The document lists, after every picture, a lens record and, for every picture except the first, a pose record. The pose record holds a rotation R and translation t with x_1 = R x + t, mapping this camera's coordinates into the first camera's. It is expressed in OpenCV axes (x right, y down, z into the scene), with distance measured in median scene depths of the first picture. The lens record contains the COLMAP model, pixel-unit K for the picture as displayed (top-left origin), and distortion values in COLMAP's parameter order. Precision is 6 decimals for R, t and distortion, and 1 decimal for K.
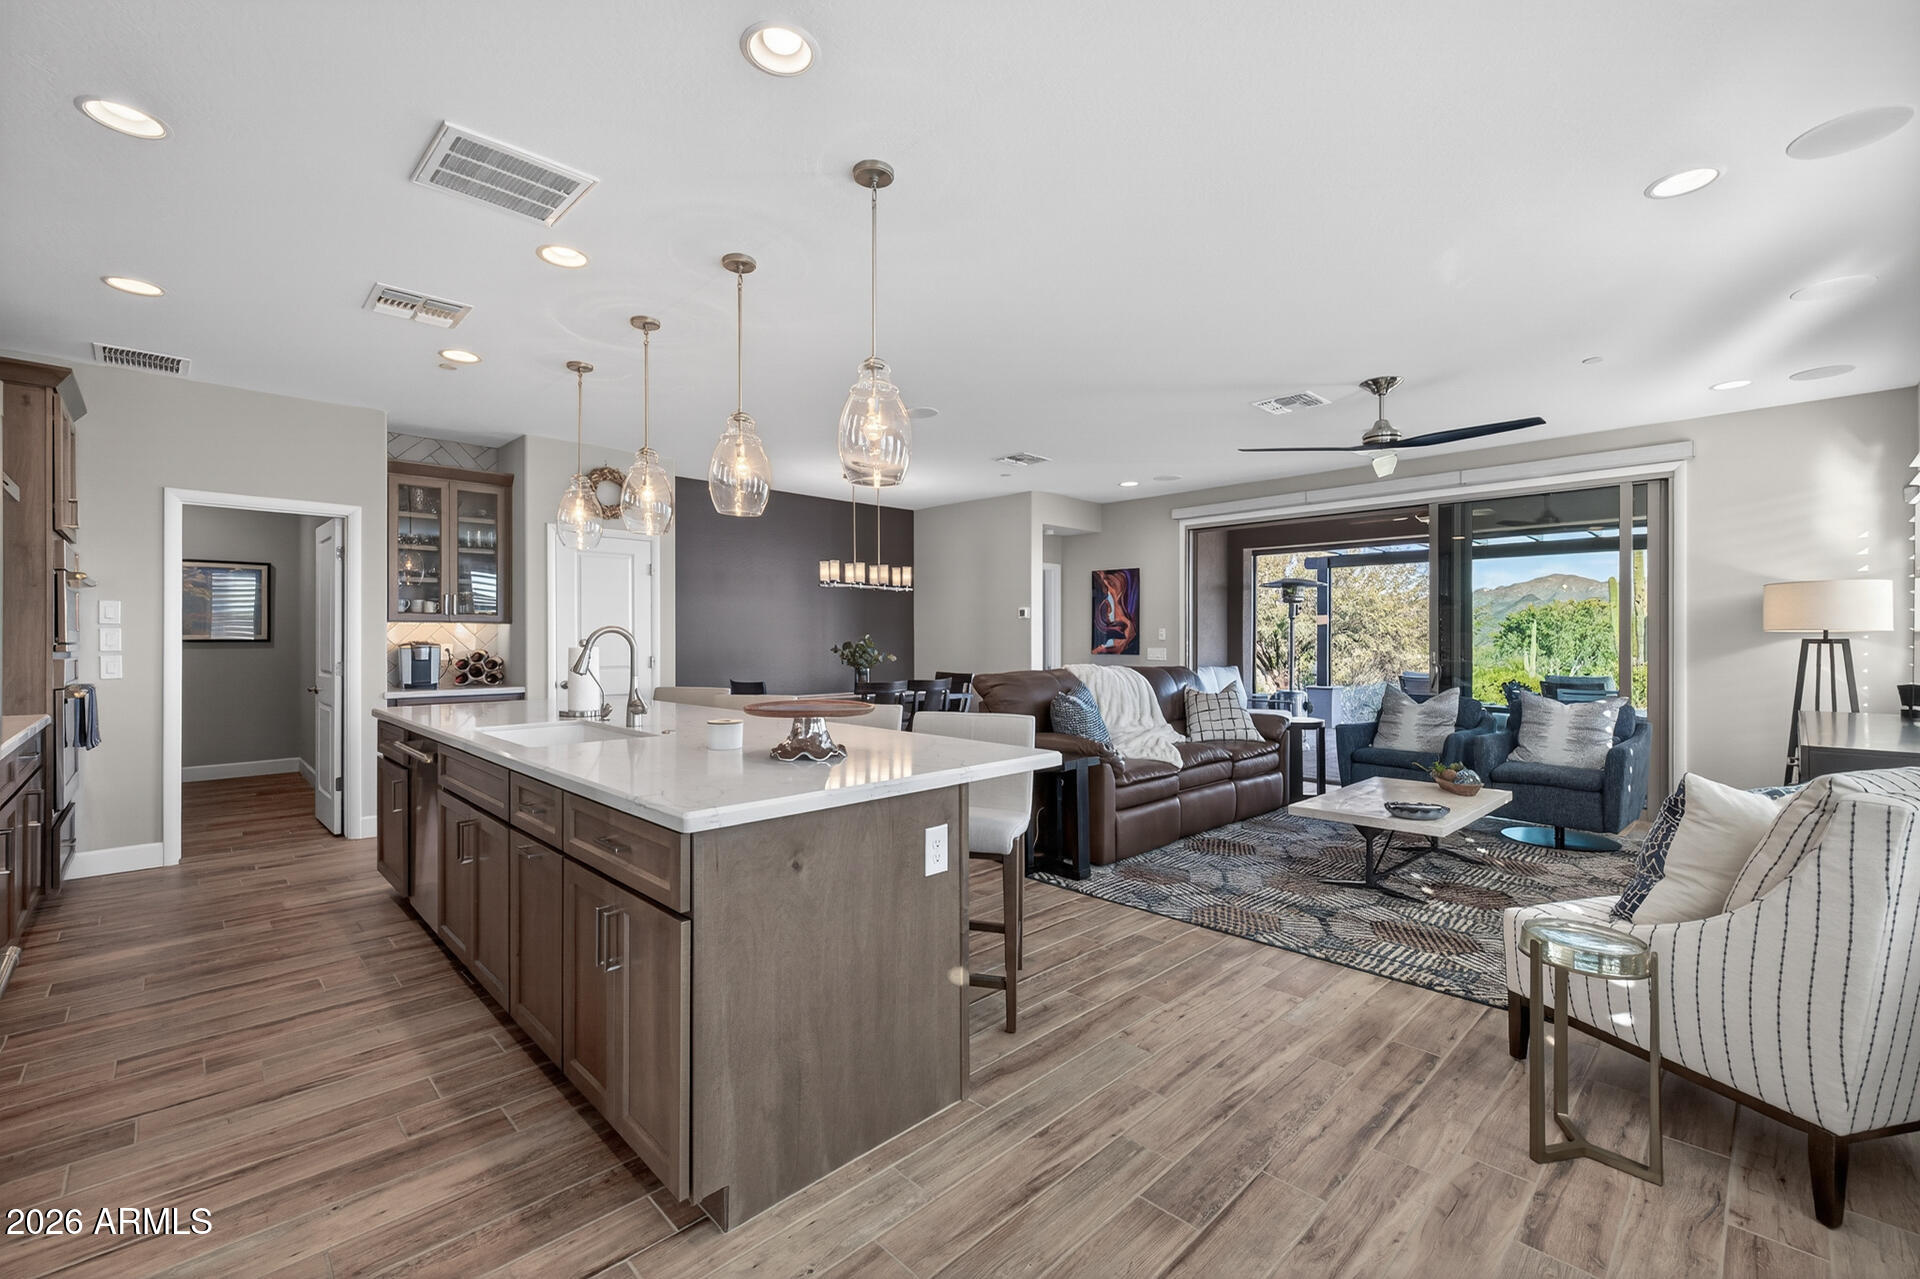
lens RADIAL K [[802.0, 0, 954.5], [0, 802.0, 636.2], [0, 0, 1]] dist [0.013900, 0.000693]
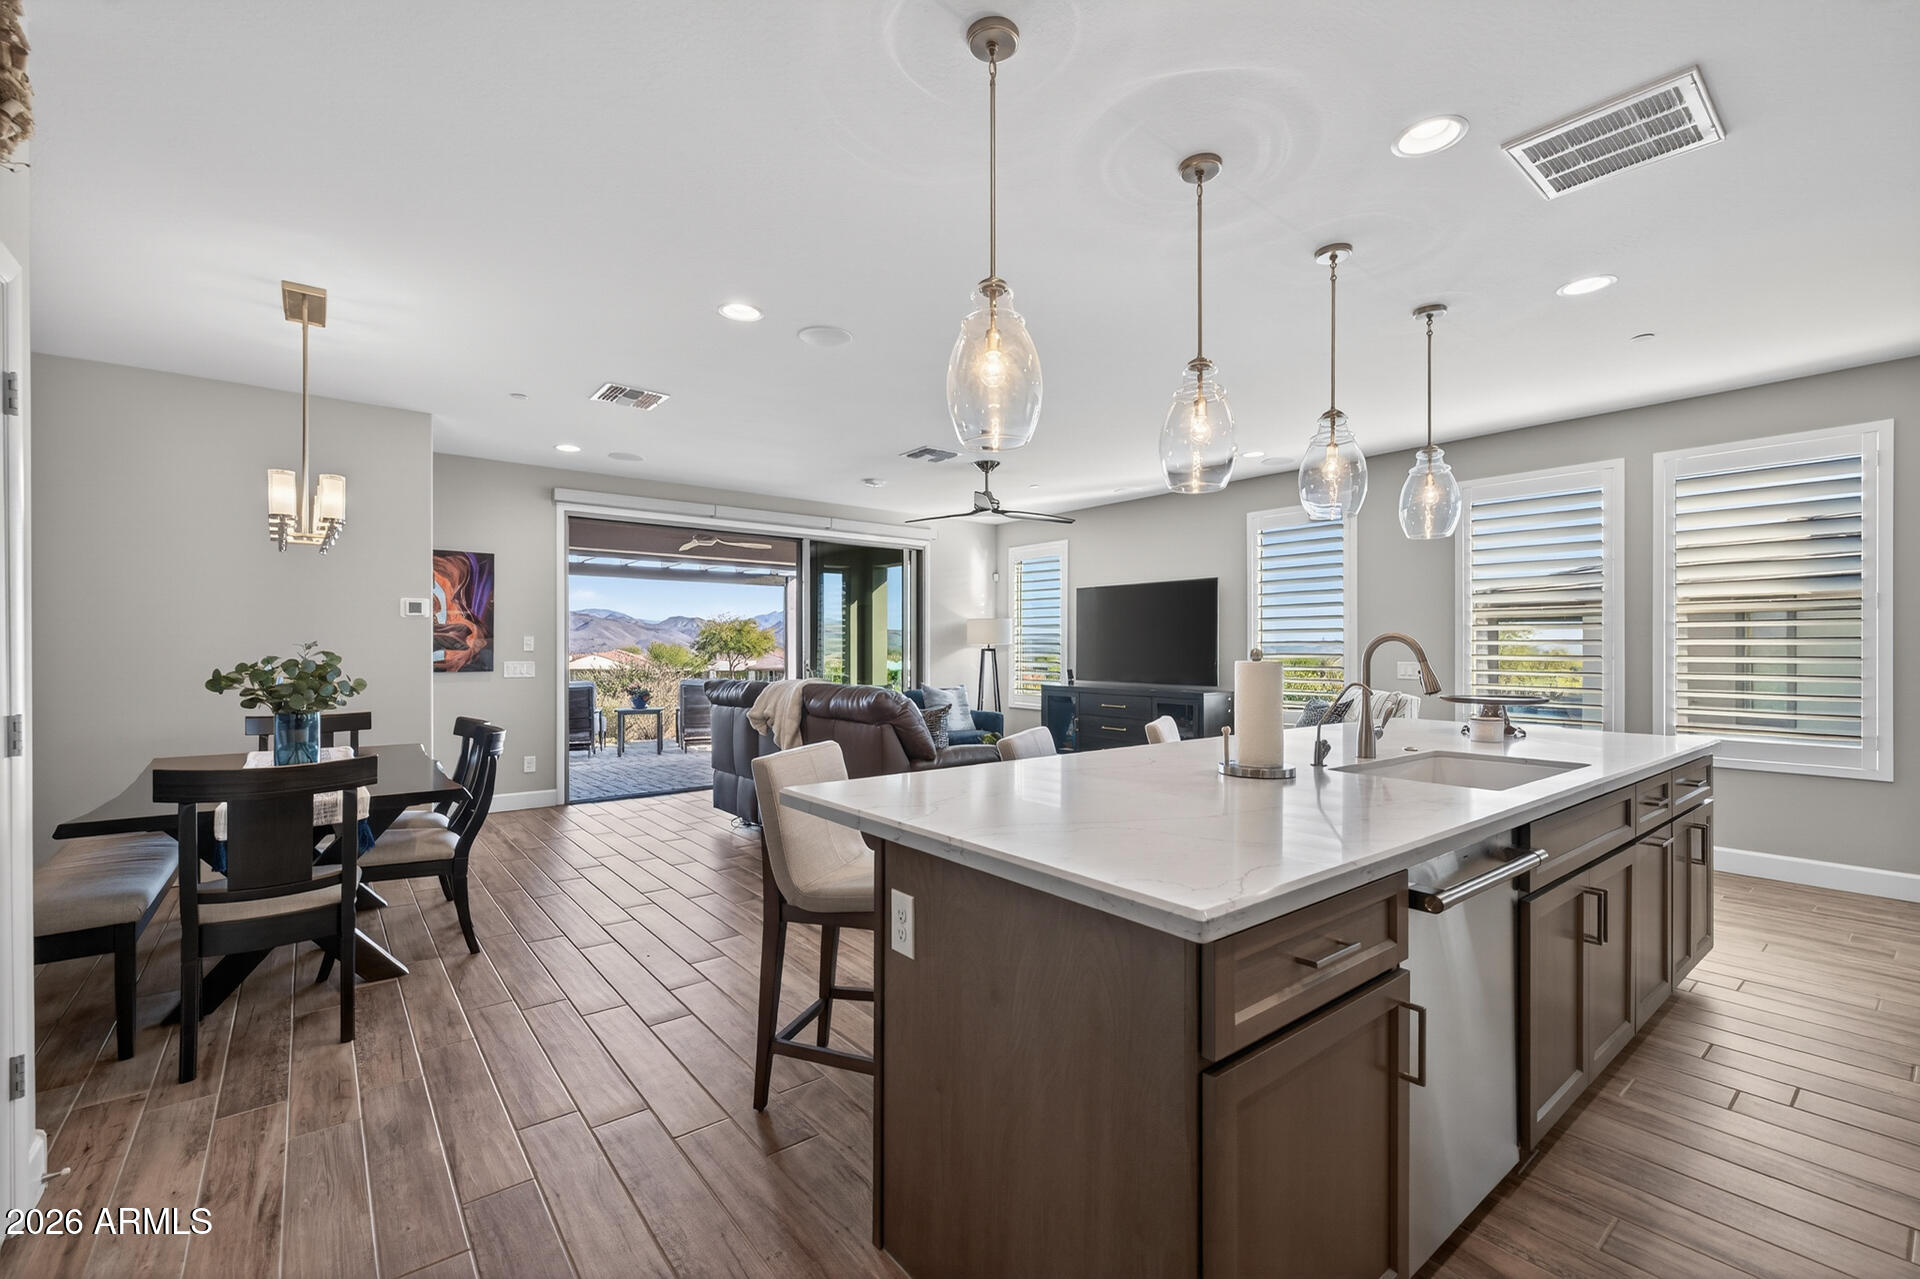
lens RADIAL K [[814.4, 0, 956.3], [0, 814.4, 650.7], [0, 0, 1]] dist [-0.000953, -0.000127]
pose [[0.085413, -0.001965, 0.996344, -0.816366], [0.000880, 0.999998, 0.001897, 0.004085], [-0.996345, 0.000714, 0.085414, 0.882962]]
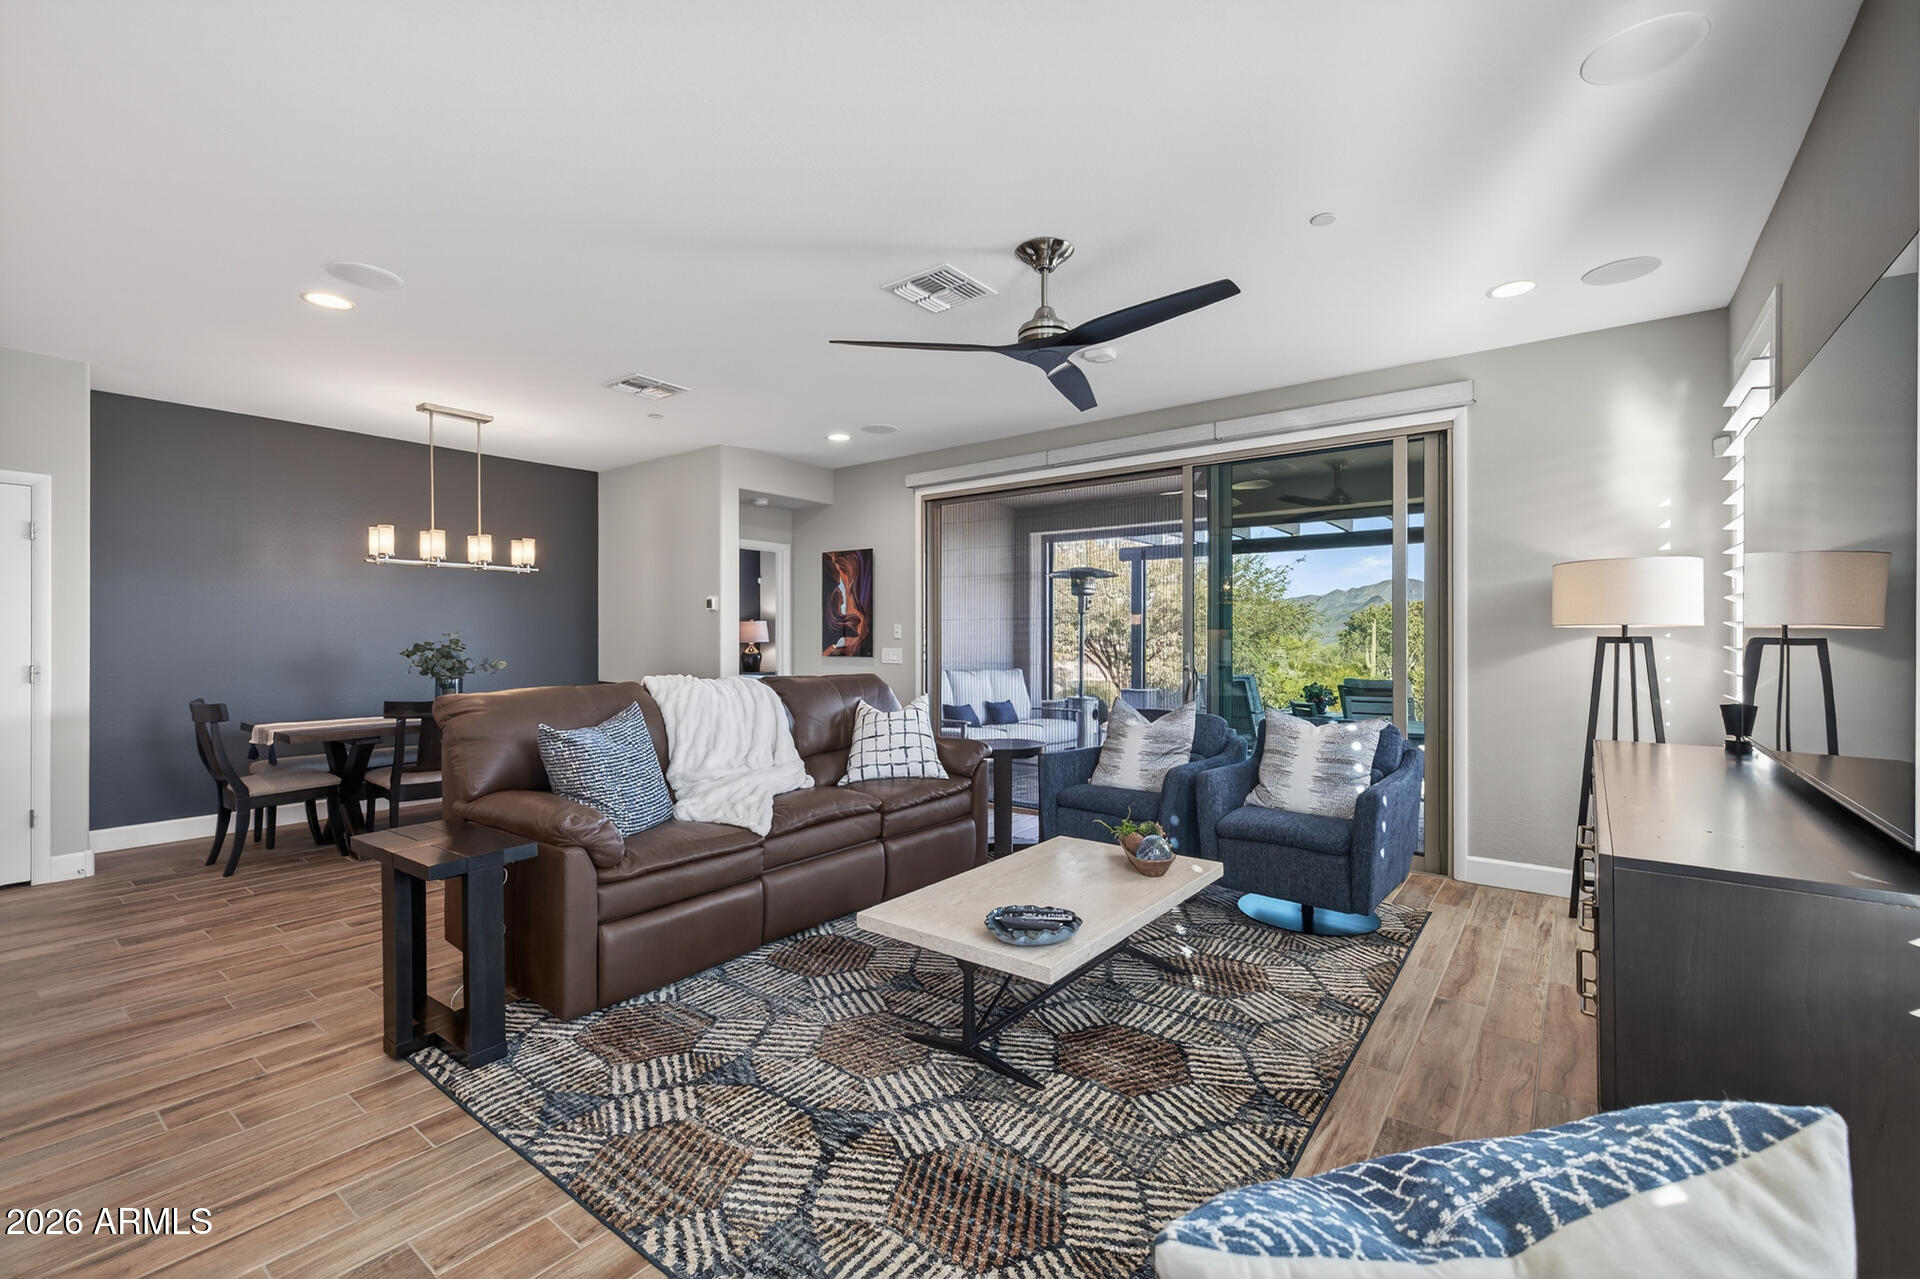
lens RADIAL K [[802.0, 0, 954.5], [0, 802.0, 636.2], [0, 0, 1]] dist [0.013900, 0.000693]
pose [[0.990707, -0.000165, 0.136013, 0.348356], [-0.000155, 0.999997, 0.002339, 0.000980], [-0.136013, -0.002339, 0.990704, 0.337185]]
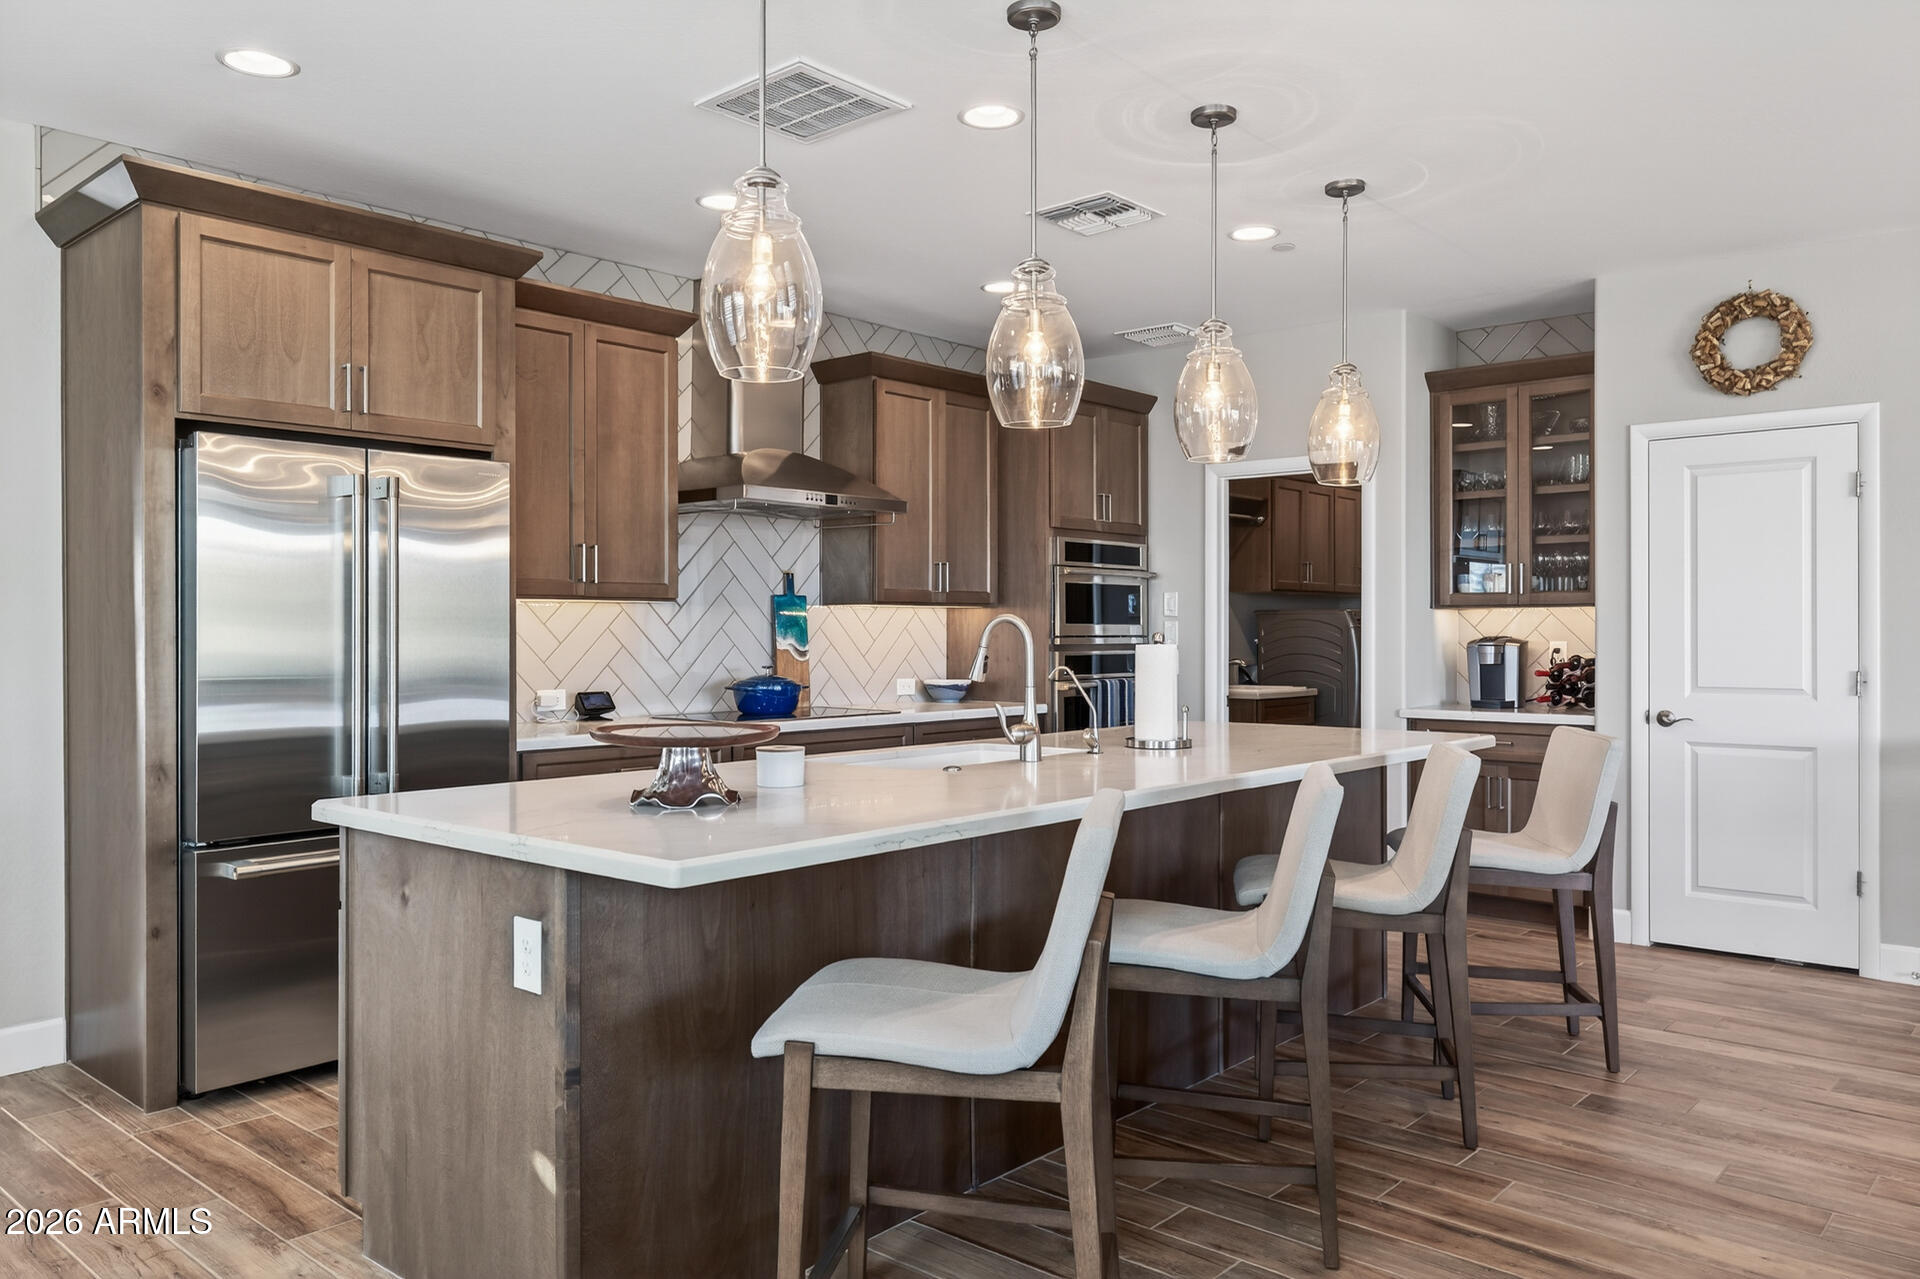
lens RADIAL K [[1384.3, 0, 960.0], [0, 1384.3, 639.5], [0, 0, 1]] dist [-0.003598, 0.001231]
pose [[0.070703, 0.008099, -0.997465, 0.501238], [0.001555, 0.999965, 0.008229, -0.000415], [0.997496, -0.002133, 0.070687, 0.567262]]
